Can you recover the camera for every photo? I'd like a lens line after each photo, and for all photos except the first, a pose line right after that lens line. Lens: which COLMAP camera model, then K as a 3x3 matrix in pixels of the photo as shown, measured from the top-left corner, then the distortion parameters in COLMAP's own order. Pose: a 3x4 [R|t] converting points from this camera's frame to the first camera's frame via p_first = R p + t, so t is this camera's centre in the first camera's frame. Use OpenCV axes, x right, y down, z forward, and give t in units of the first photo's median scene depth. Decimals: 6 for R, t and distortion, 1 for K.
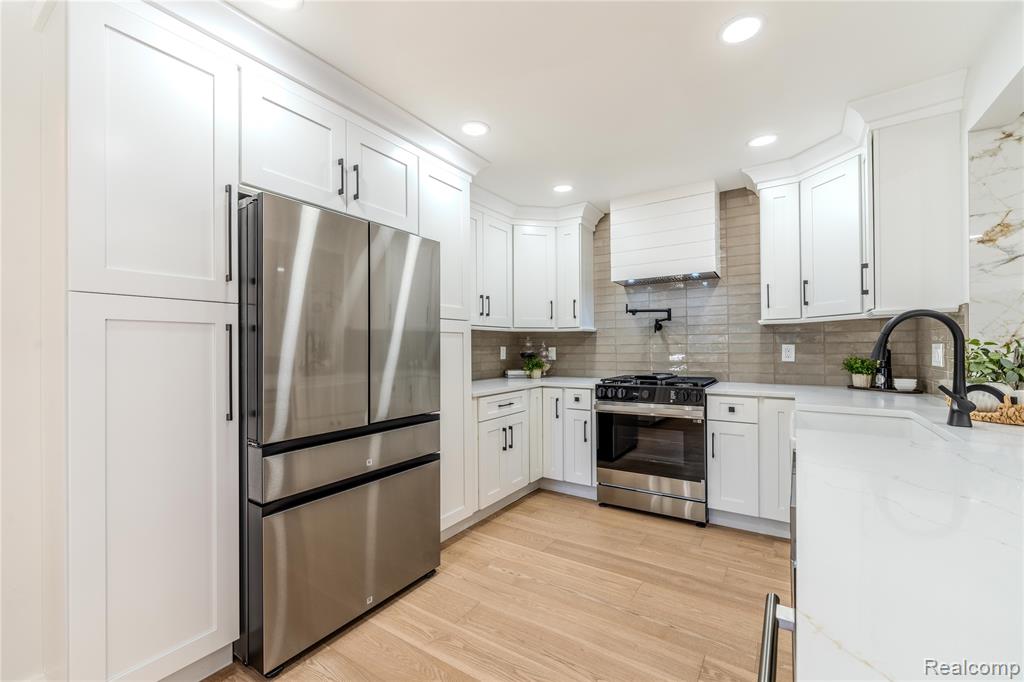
lens RADIAL K [[421.0, 0, 513.9], [0, 421.0, 345.4], [0, 0, 1]] dist [-0.002117, 0.000198]
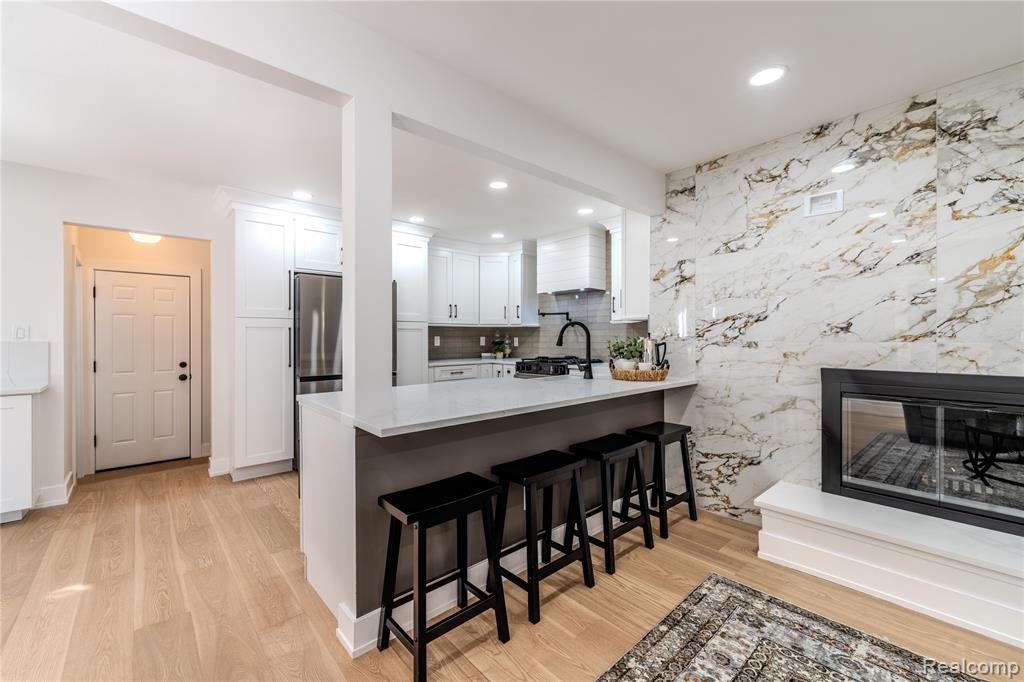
lens RADIAL K [[421.0, 0, 513.4], [0, 421.0, 336.3], [0, 0, 1]] dist [-0.002117, 0.000198]
pose [[0.967545, 0.007150, -0.252596, 0.545752], [-0.006055, 0.999969, 0.005108, -0.008572], [0.252625, -0.003413, 0.967558, -0.472144]]
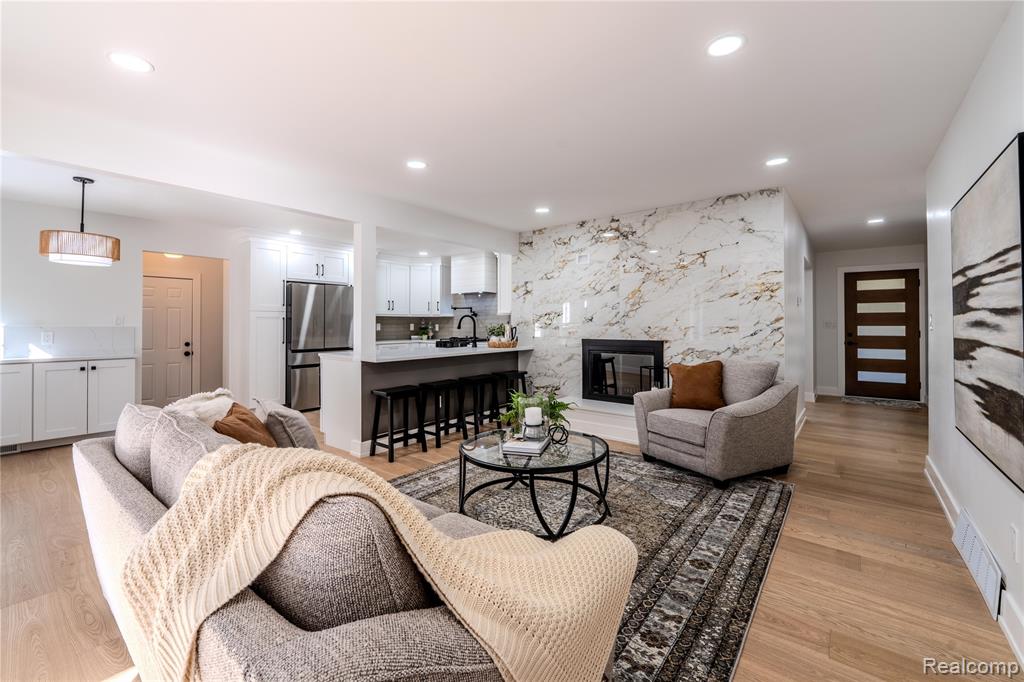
lens RADIAL K [[421.0, 0, 504.4], [0, 421.0, 322.5], [0, 0, 1]] dist [-0.002117, 0.000198]
pose [[0.994547, 0.007682, -0.104003, 0.750516], [-0.007609, 0.999970, 0.001103, -0.011157], [0.104008, -0.000306, 0.994576, -1.136002]]
